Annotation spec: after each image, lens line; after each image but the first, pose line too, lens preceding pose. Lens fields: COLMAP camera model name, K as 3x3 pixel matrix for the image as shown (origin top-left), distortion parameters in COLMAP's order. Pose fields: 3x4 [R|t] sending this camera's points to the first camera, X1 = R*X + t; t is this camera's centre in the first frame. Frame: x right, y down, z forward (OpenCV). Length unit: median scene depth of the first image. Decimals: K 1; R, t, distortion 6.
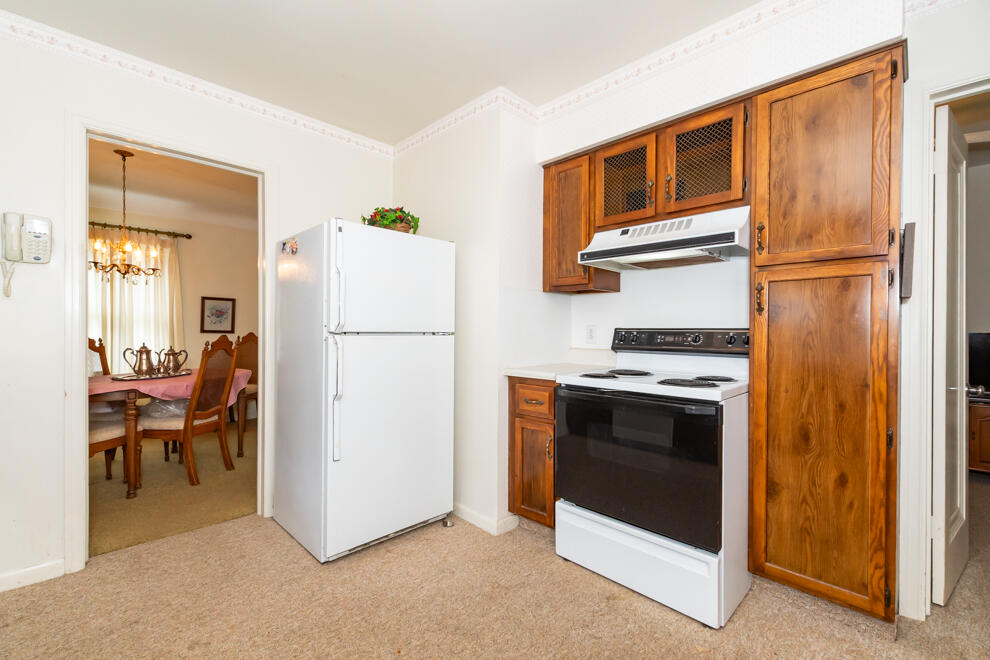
lens RADIAL K [[427.9, 0, 500.5], [0, 427.9, 327.5], [0, 0, 1]] dist [0.005085, 0.000018]
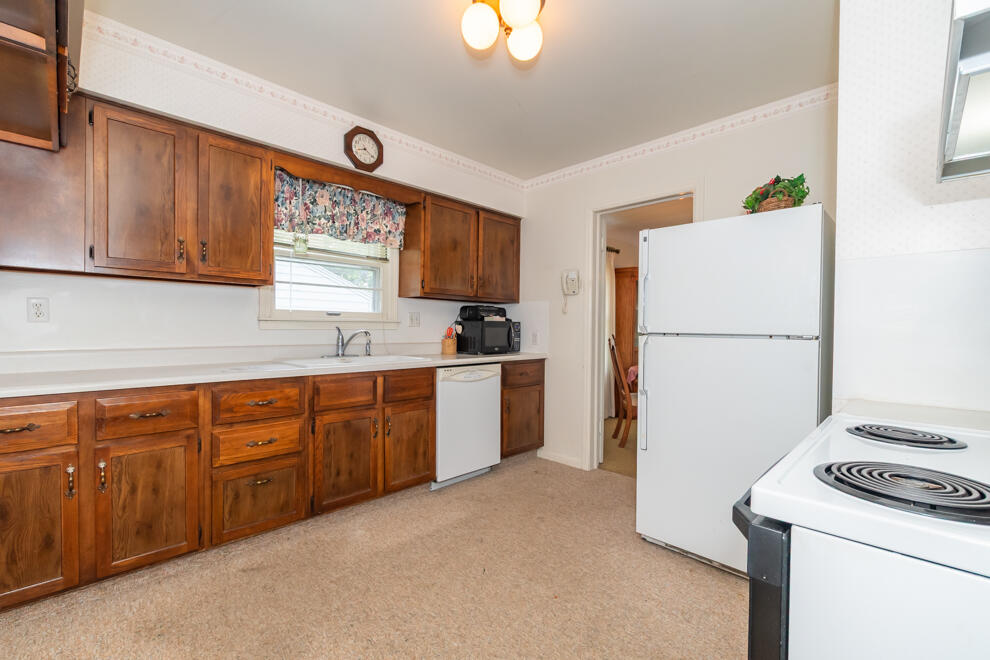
lens RADIAL K [[427.9, 0, 499.5], [0, 427.9, 333.1], [0, 0, 1]] dist [0.005085, 0.000018]
pose [[0.008574, 0.003071, -0.999959, 0.673104], [-0.012439, 0.999918, 0.002965, 0.012441], [0.999886, 0.012413, 0.008612, 0.580897]]
